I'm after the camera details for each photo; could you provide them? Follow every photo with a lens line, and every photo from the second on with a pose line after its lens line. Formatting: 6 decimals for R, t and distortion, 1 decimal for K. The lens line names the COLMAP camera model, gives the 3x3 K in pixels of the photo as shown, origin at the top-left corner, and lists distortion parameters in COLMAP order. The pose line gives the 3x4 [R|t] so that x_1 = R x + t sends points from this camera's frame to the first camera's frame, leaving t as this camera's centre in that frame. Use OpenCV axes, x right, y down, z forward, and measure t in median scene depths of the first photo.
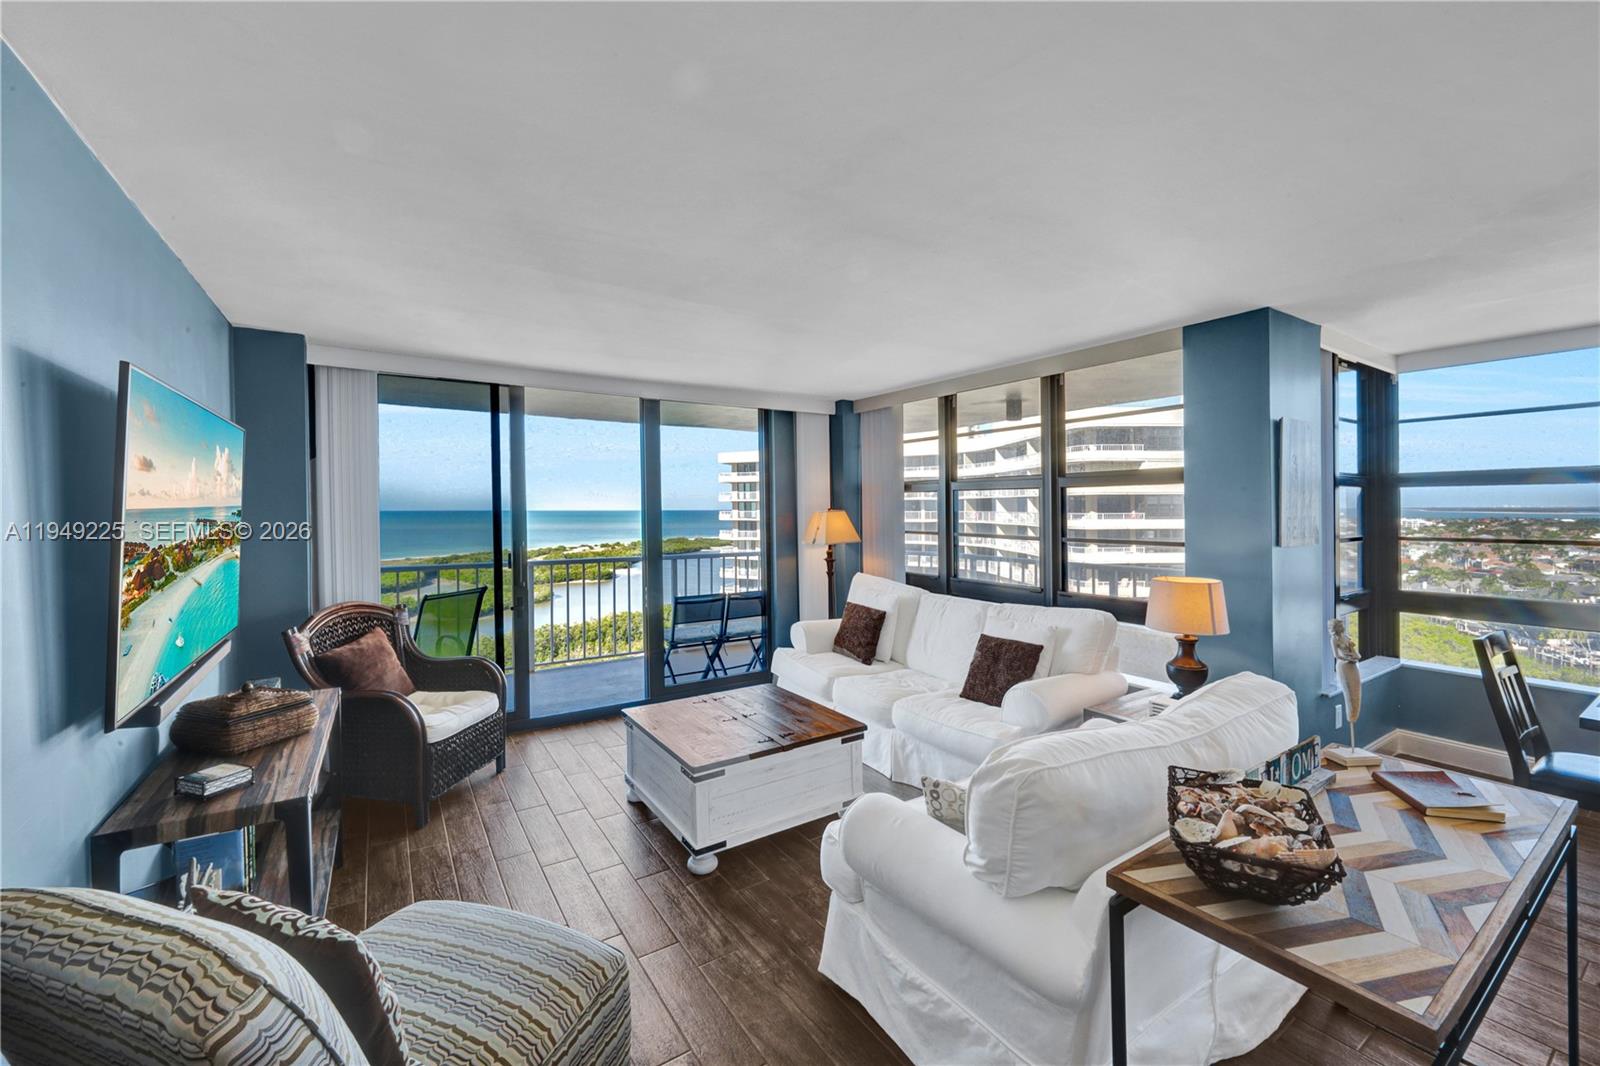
lens RADIAL K [[636.4, 0, 804.1], [0, 636.4, 517.7], [0, 0, 1]] dist [-0.000022, -0.000123]
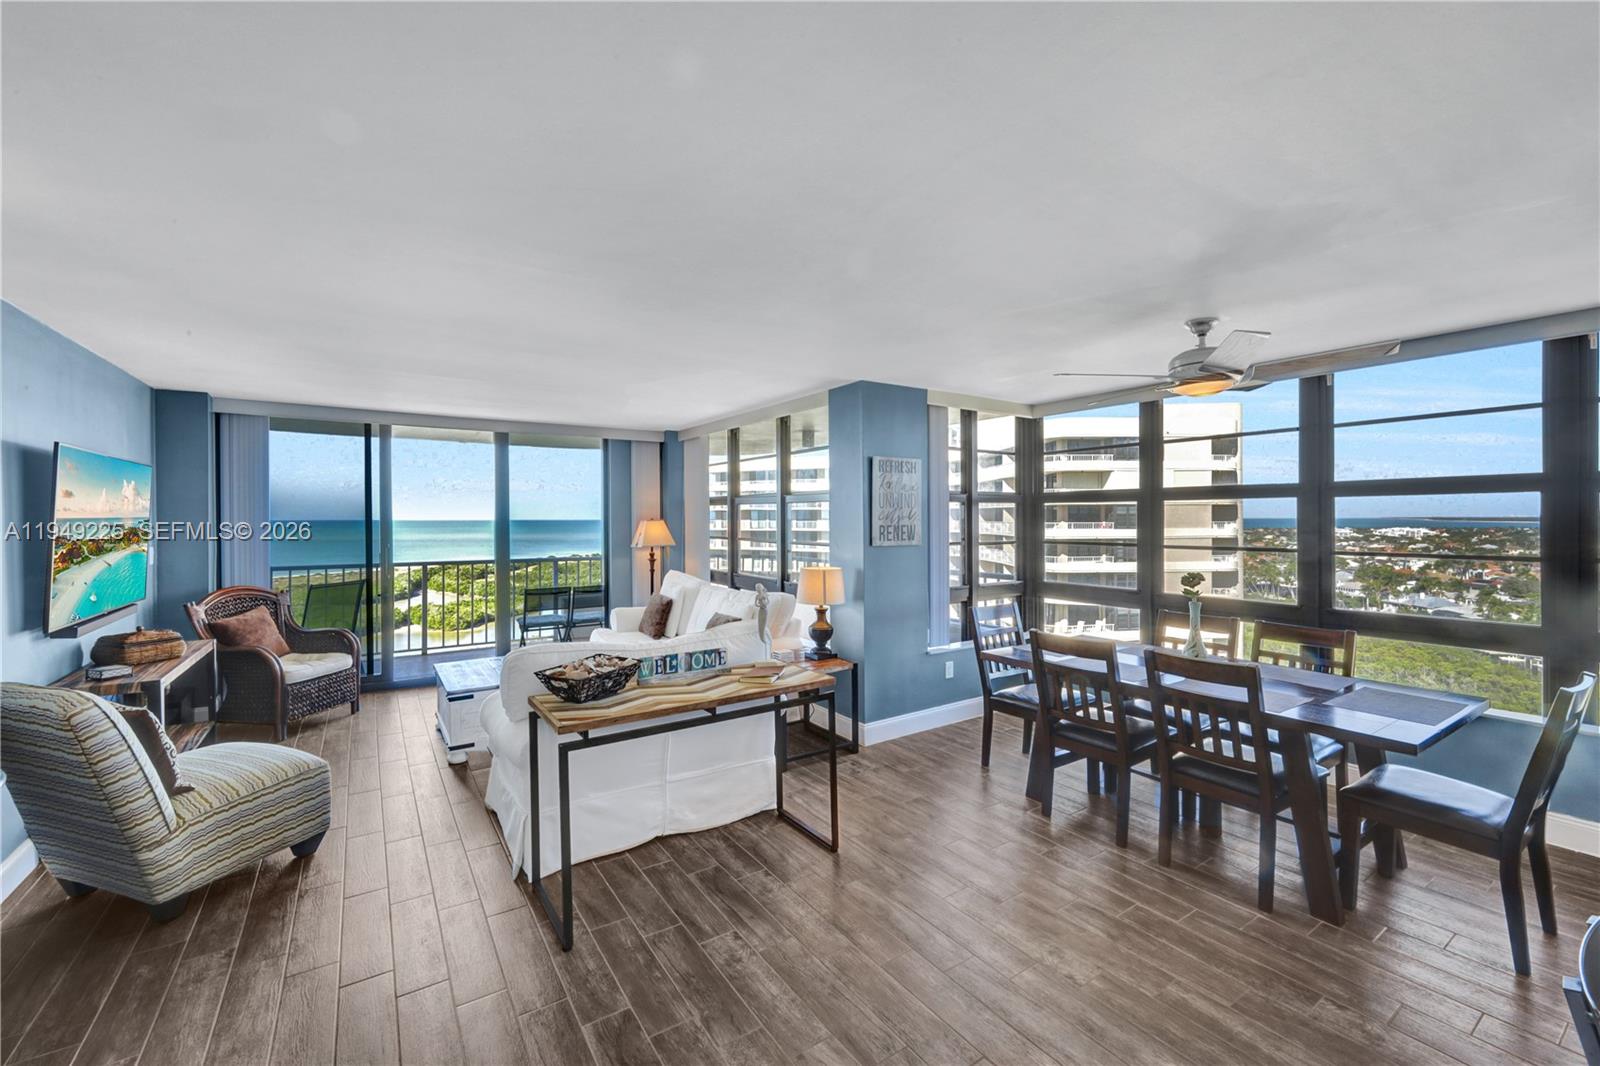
lens RADIAL K [[651.8, 0, 796.8], [0, 651.8, 525.9], [0, 0, 1]] dist [0.003257, 0.000577]
pose [[0.999949, -0.000295, -0.010085, 0.366663], [0.000268, 0.999996, -0.002643, 0.003479], [0.010086, 0.002640, 0.999946, -0.293620]]
